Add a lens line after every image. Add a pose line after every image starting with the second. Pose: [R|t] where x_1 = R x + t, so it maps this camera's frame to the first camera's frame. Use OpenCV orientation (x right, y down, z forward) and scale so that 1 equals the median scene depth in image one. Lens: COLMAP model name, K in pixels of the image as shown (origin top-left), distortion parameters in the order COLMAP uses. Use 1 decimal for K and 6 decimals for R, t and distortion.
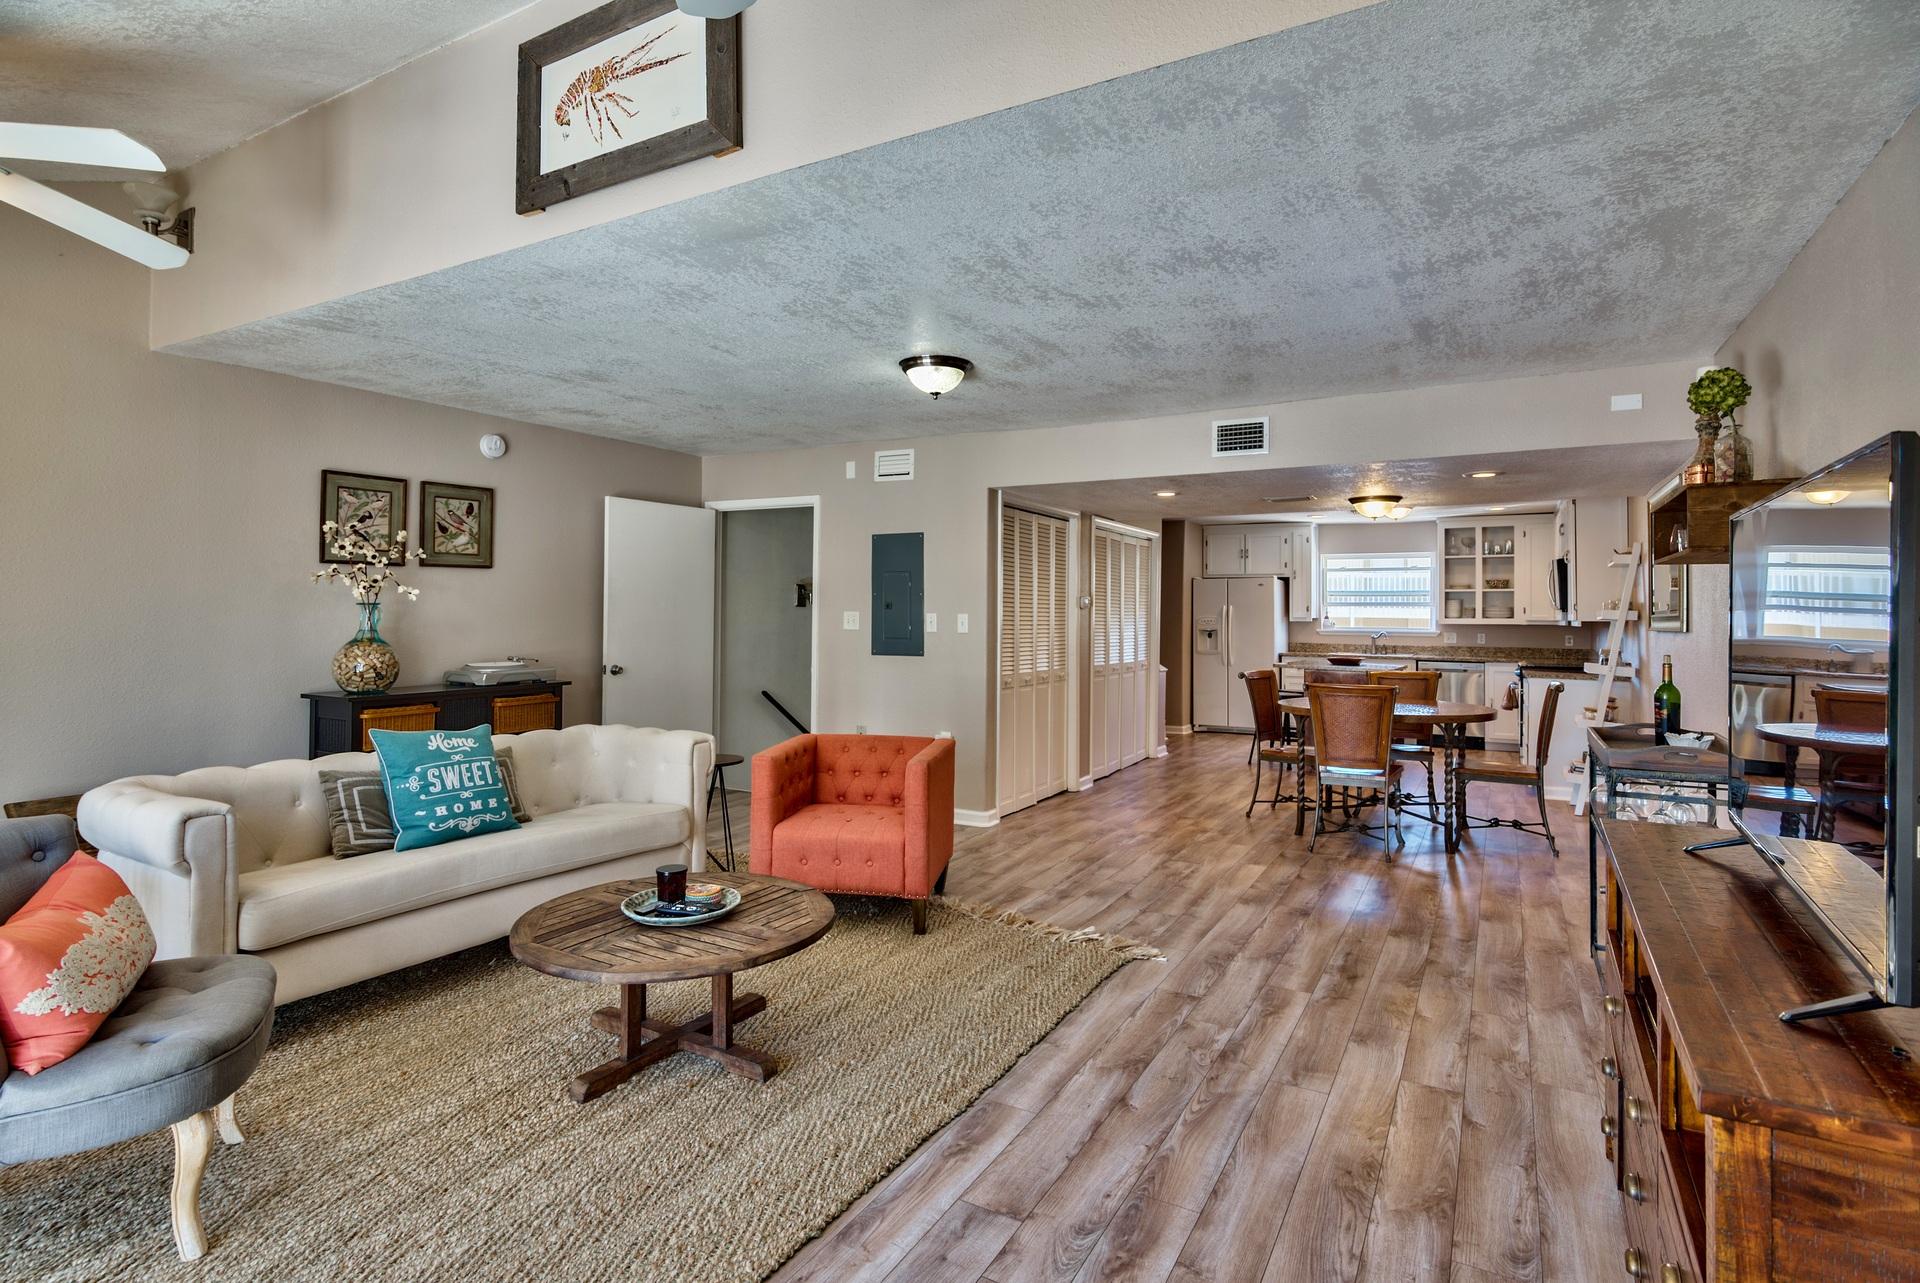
lens RADIAL K [[969.5, 0, 937.8], [0, 969.5, 597.5], [0, 0, 1]] dist [0.003198, -0.003229]
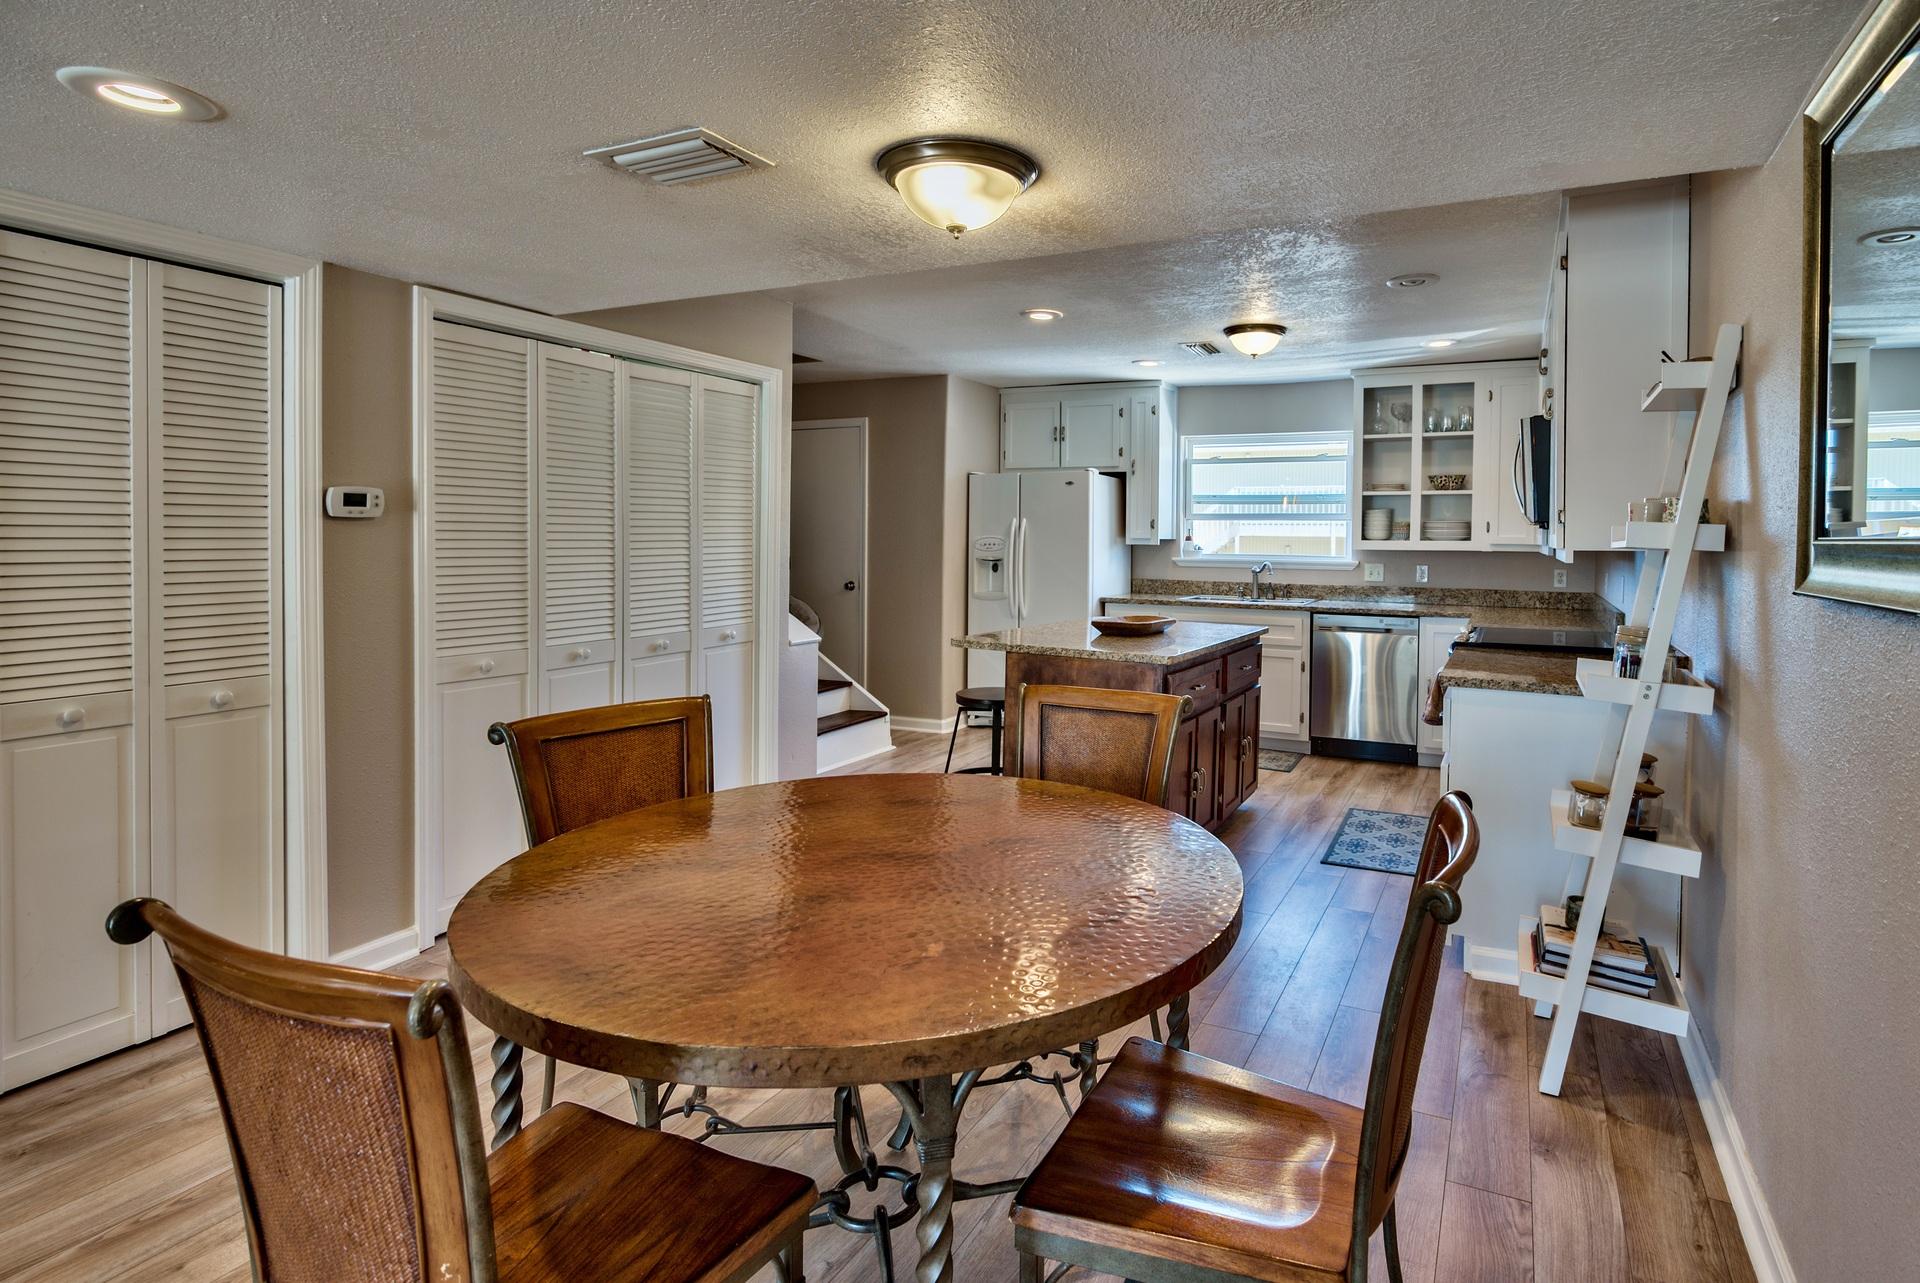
lens RADIAL K [[969.5, 0, 1064.3], [0, 969.5, 546.1], [0, 0, 1]] dist [0.003198, -0.003229]
pose [[0.995793, -0.001918, 0.091614, 0.289848], [-0.000930, 0.999518, 0.031034, 0.006837], [-0.091629, -0.030989, 0.995311, 0.431678]]
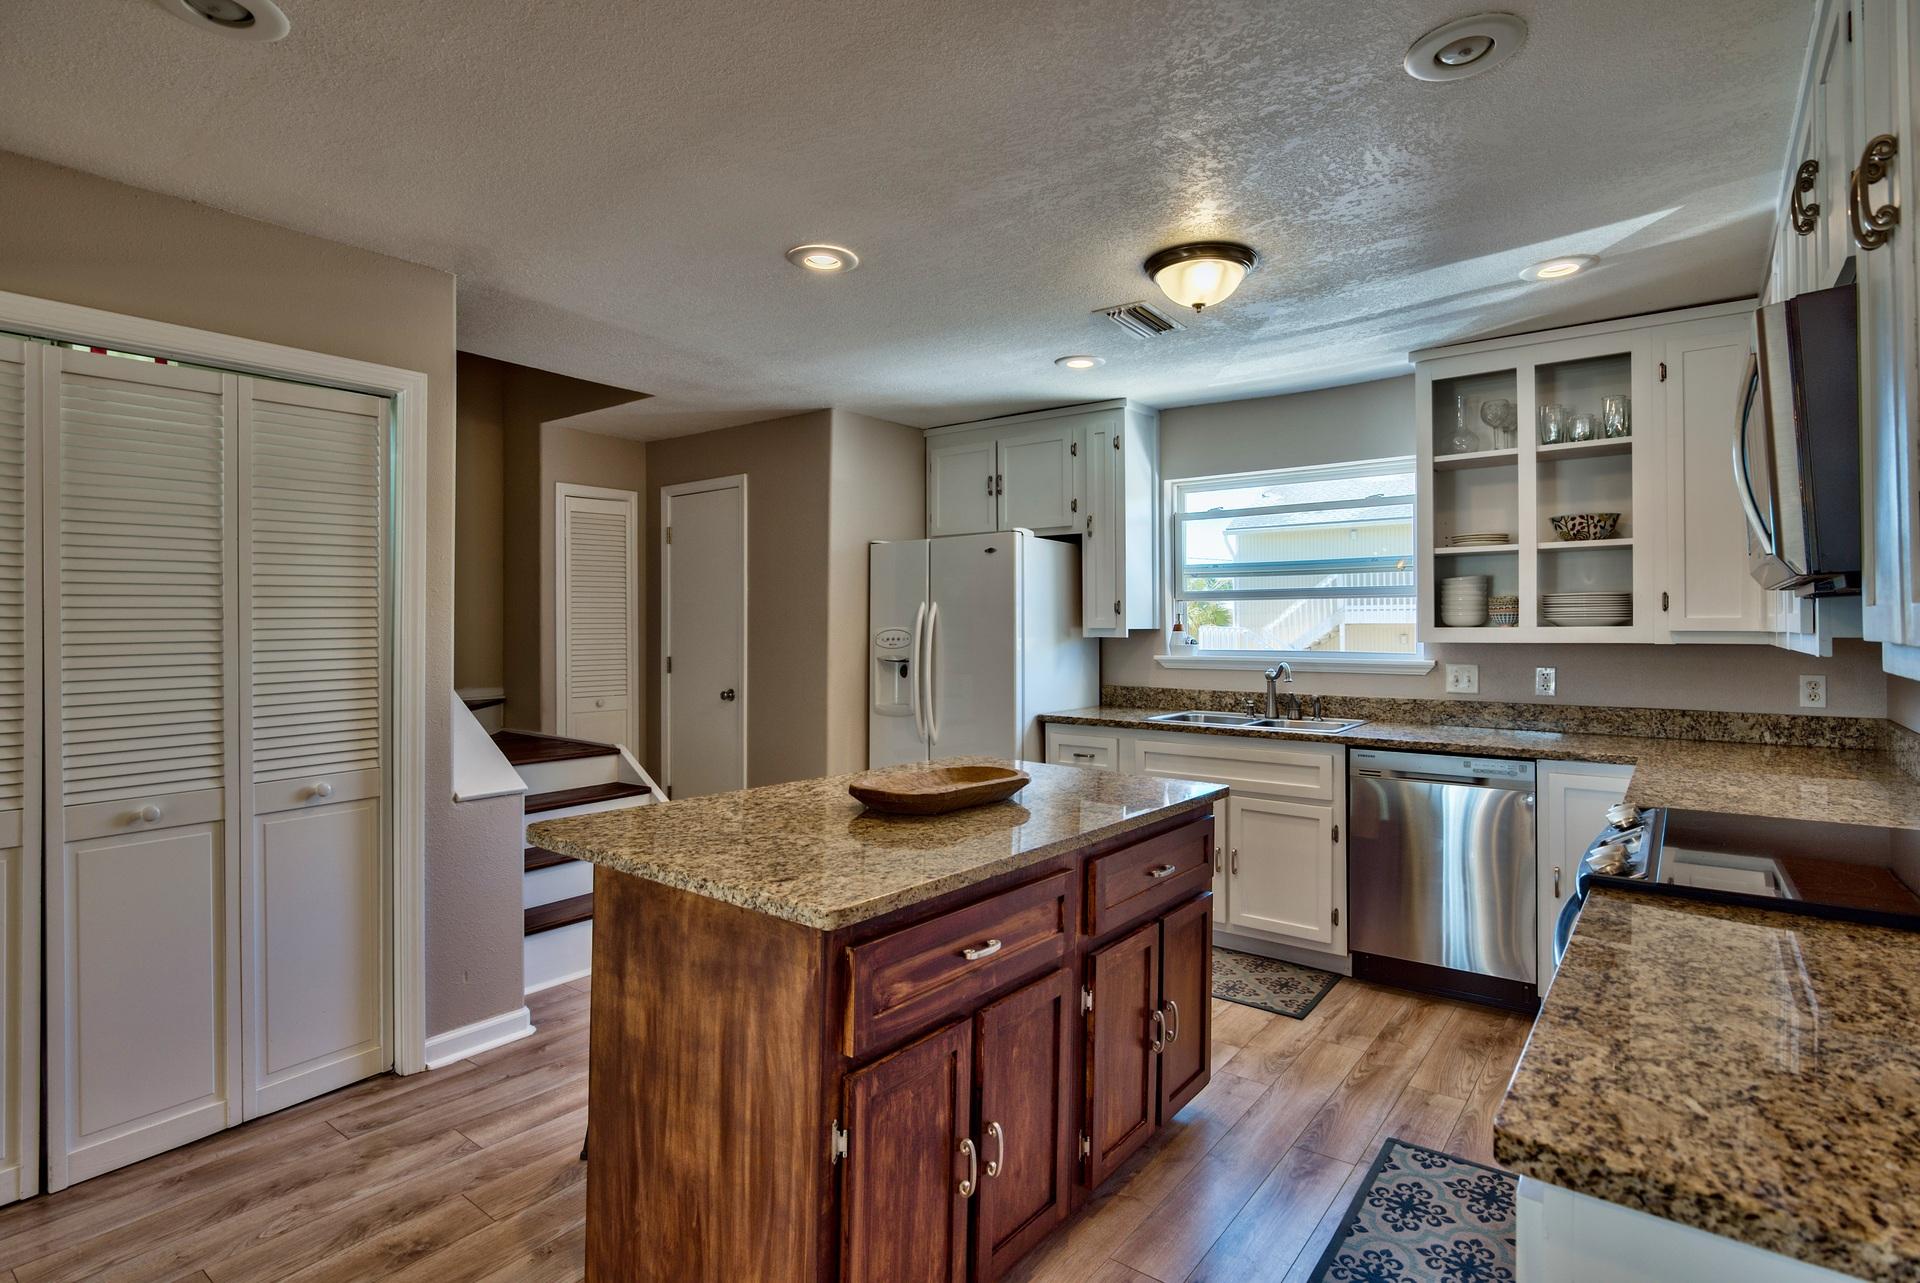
lens RADIAL K [[969.5, 0, 978.2], [0, 969.5, 610.6], [0, 0, 1]] dist [0.003198, -0.003229]
pose [[0.993813, -0.015180, -0.110028, 0.394104], [0.015492, 0.999878, 0.001978, 0.011755], [0.109984, -0.003670, 0.993927, 0.622673]]
